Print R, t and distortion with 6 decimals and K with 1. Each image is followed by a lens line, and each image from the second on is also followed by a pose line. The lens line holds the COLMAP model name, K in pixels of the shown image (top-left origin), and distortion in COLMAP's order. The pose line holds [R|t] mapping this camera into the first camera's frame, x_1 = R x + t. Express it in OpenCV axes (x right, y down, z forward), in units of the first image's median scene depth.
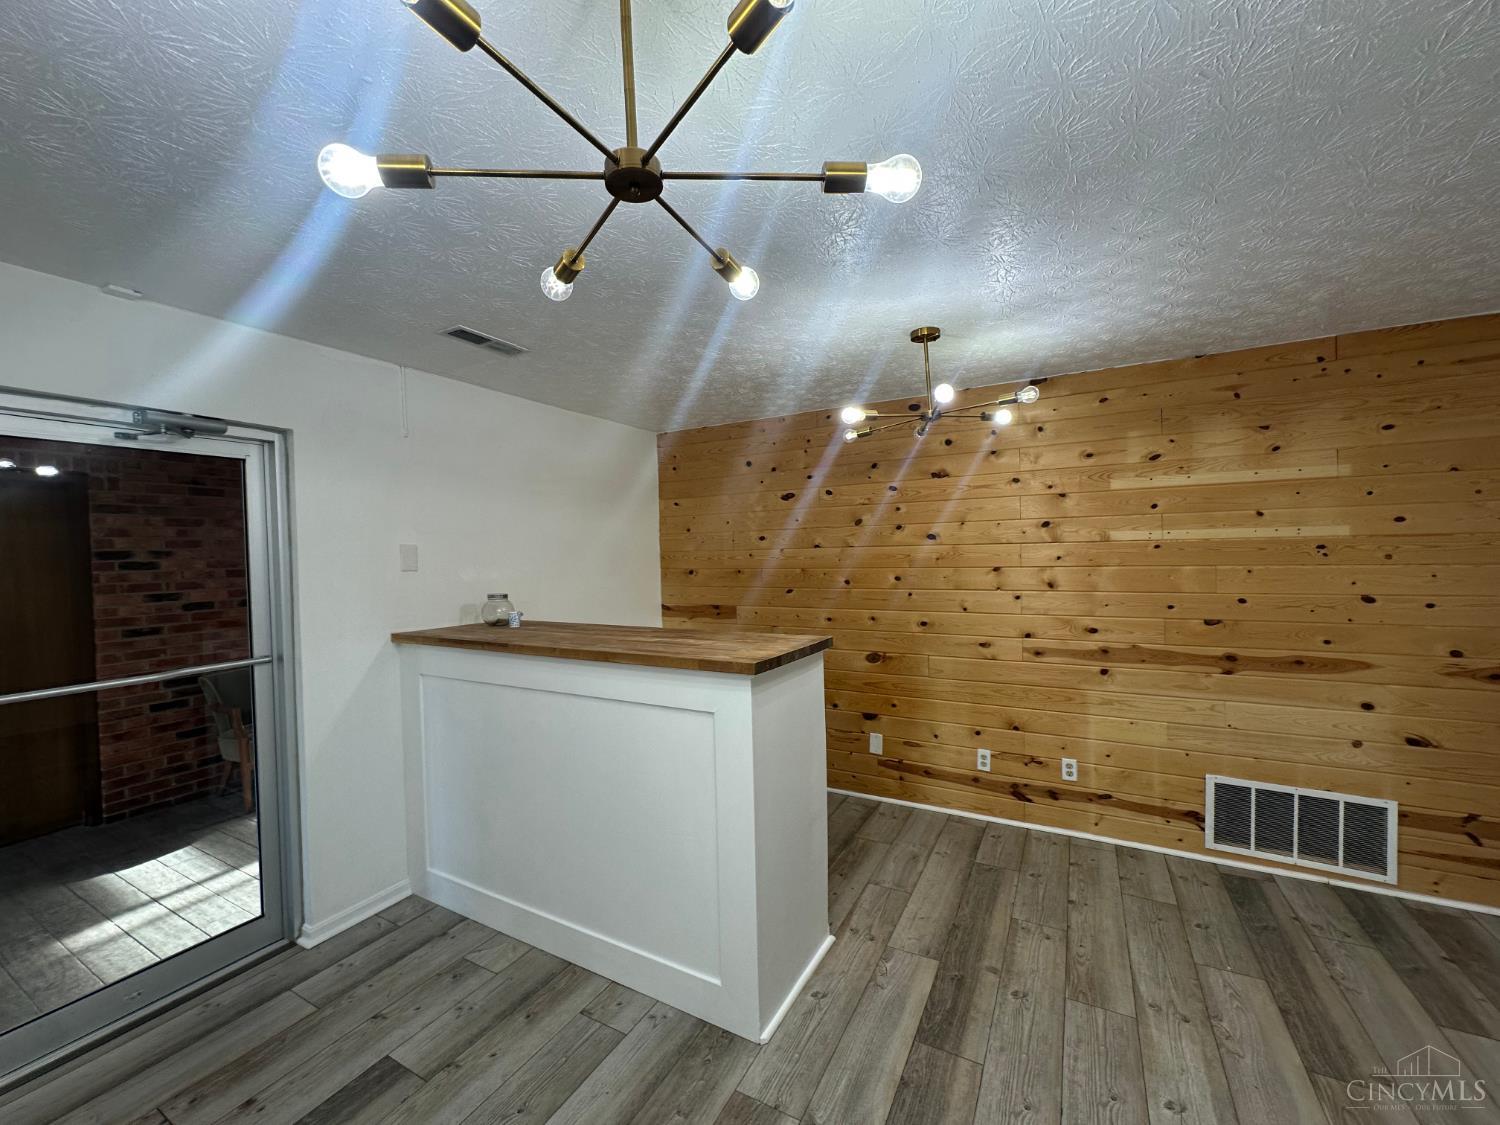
lens RADIAL K [[601.2, 0, 750.0], [0, 601.2, 562.5], [0, 0, 1]] dist [0.001185, 0.000374]
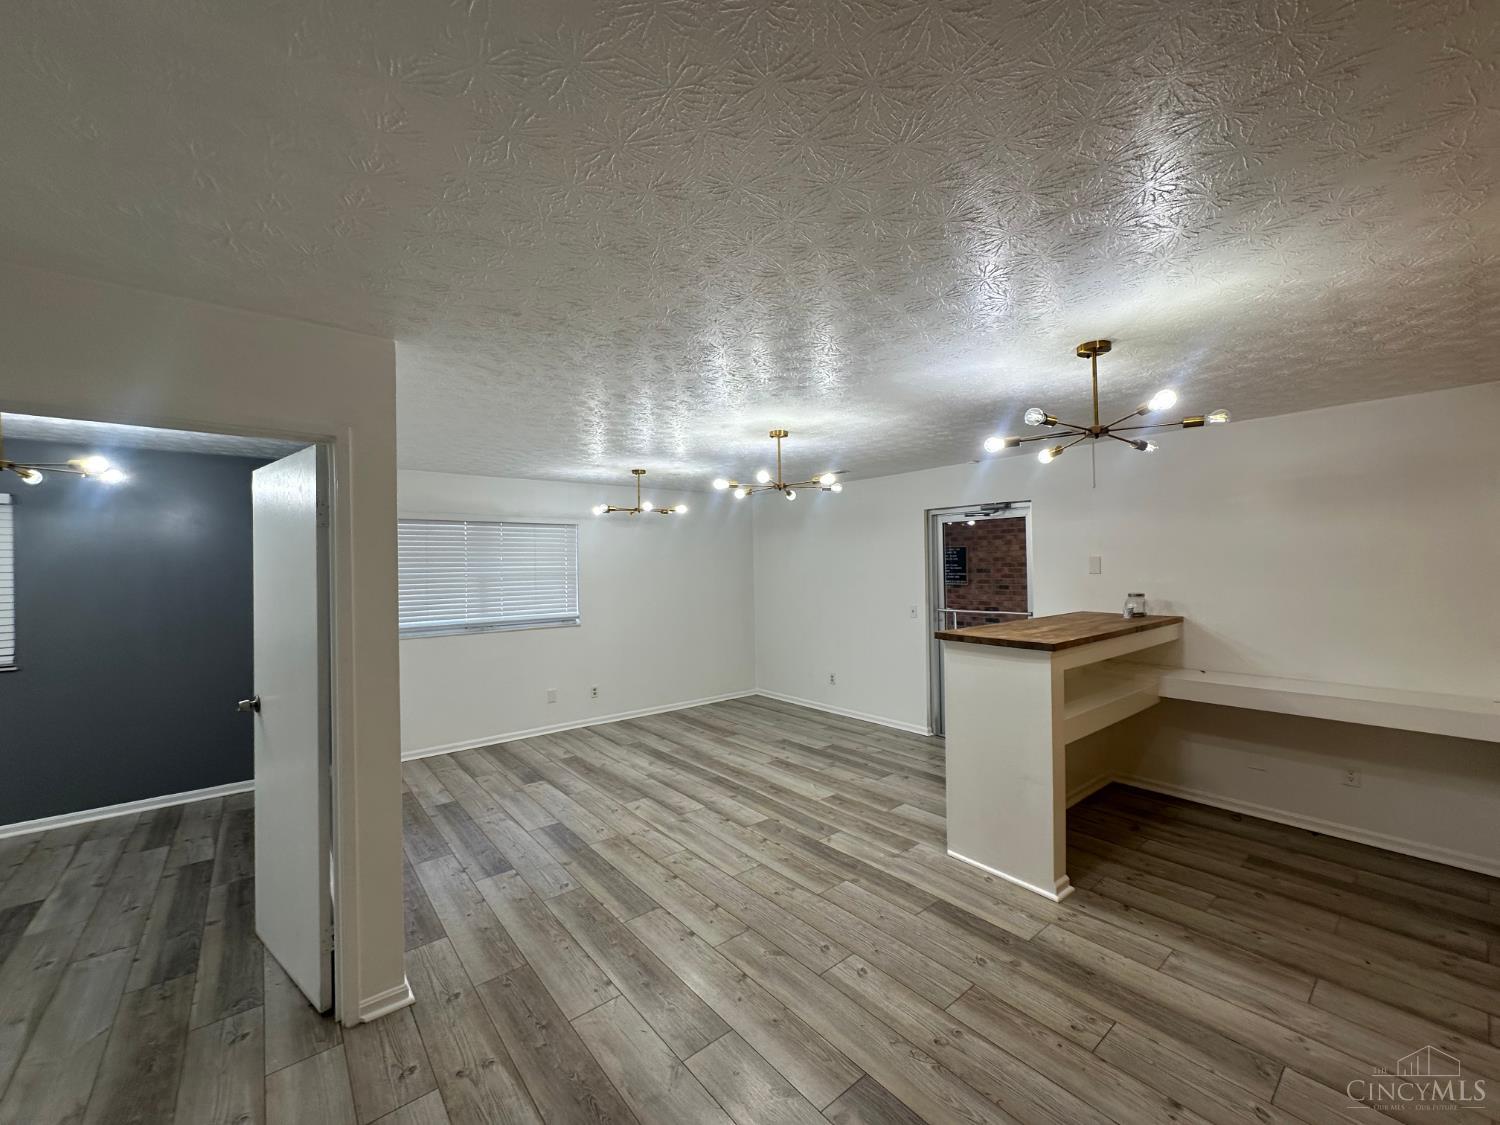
lens RADIAL K [[601.2, 0, 750.0], [0, 601.2, 562.5], [0, 0, 1]] dist [0.001185, 0.000374]
pose [[-0.368526, 0.021806, -0.929362, 1.574697], [0.001058, 0.999734, 0.023038, -0.066628], [0.929617, 0.007506, -0.368451, 0.955438]]
